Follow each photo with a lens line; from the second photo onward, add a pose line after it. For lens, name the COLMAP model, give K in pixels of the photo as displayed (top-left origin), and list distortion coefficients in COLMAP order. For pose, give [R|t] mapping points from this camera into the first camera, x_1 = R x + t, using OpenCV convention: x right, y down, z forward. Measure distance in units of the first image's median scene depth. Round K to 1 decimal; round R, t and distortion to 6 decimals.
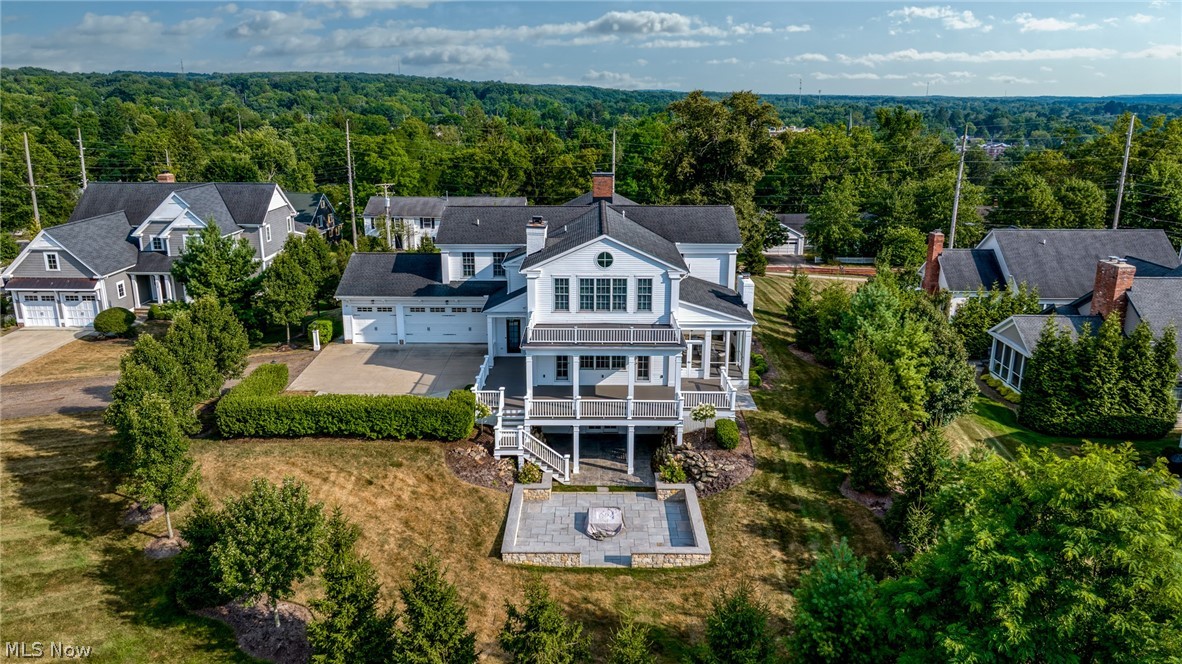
lens RADIAL K [[837.1, 0, 591.2], [0, 837.1, 337.1], [0, 0, 1]] dist [-0.001393, 0.001198]
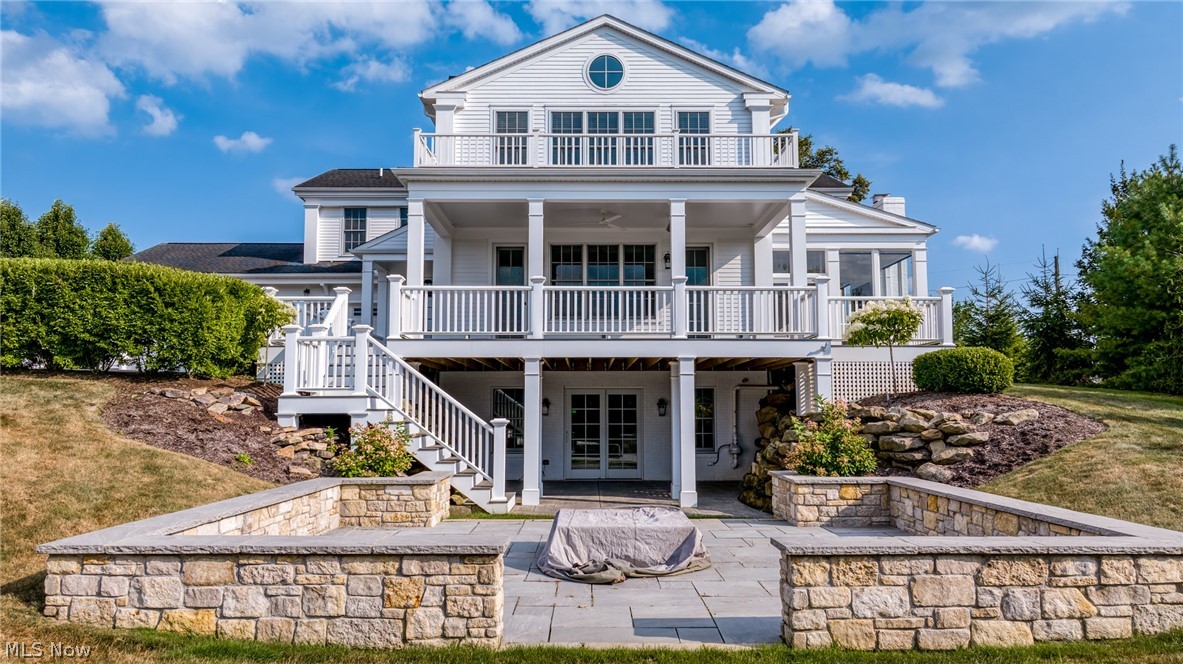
lens RADIAL K [[837.8, 0, 589.2], [0, 837.8, 327.6], [0, 0, 1]] dist [-0.001393, 0.001198]
pose [[0.999984, -0.003157, 0.004632, 0.004035], [0.004646, 0.929116, -0.369759, 0.188921], [-0.003136, 0.369775, 0.929116, 0.556125]]
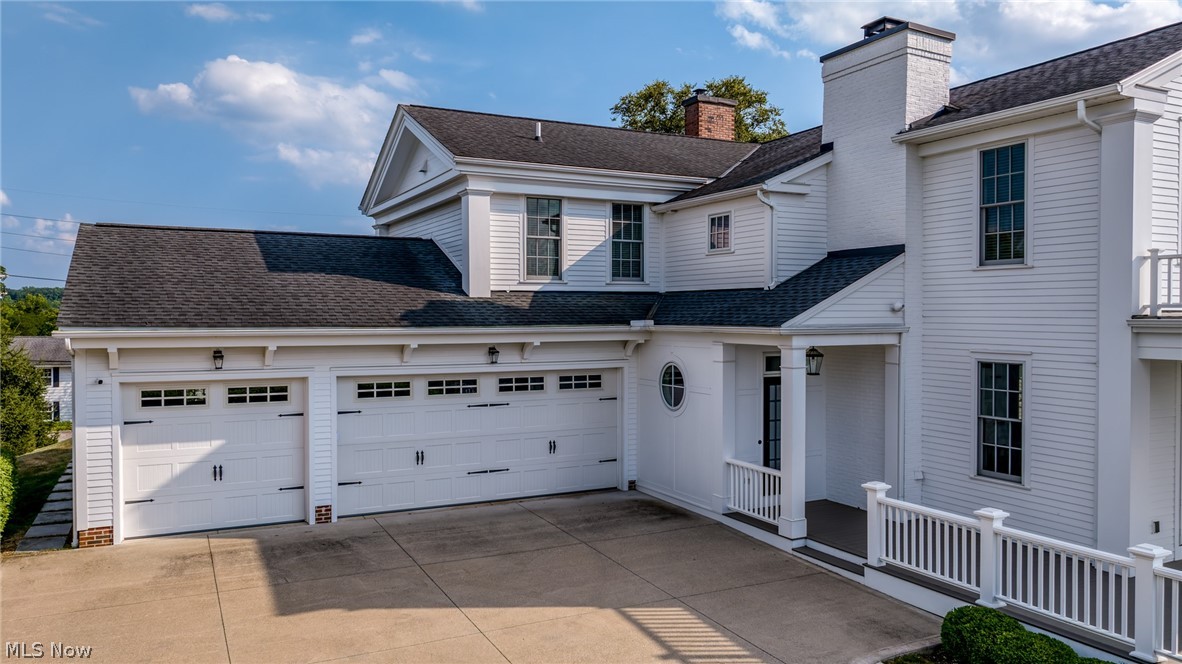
lens RADIAL K [[837.1, 0, 595.2], [0, 837.1, 328.8], [0, 0, 1]] dist [-0.001393, 0.001198]
pose [[0.896147, -0.014485, 0.443520, -0.291723], [0.125168, 0.967135, -0.221321, 0.020463], [-0.425738, 0.253851, 0.868508, 0.783612]]
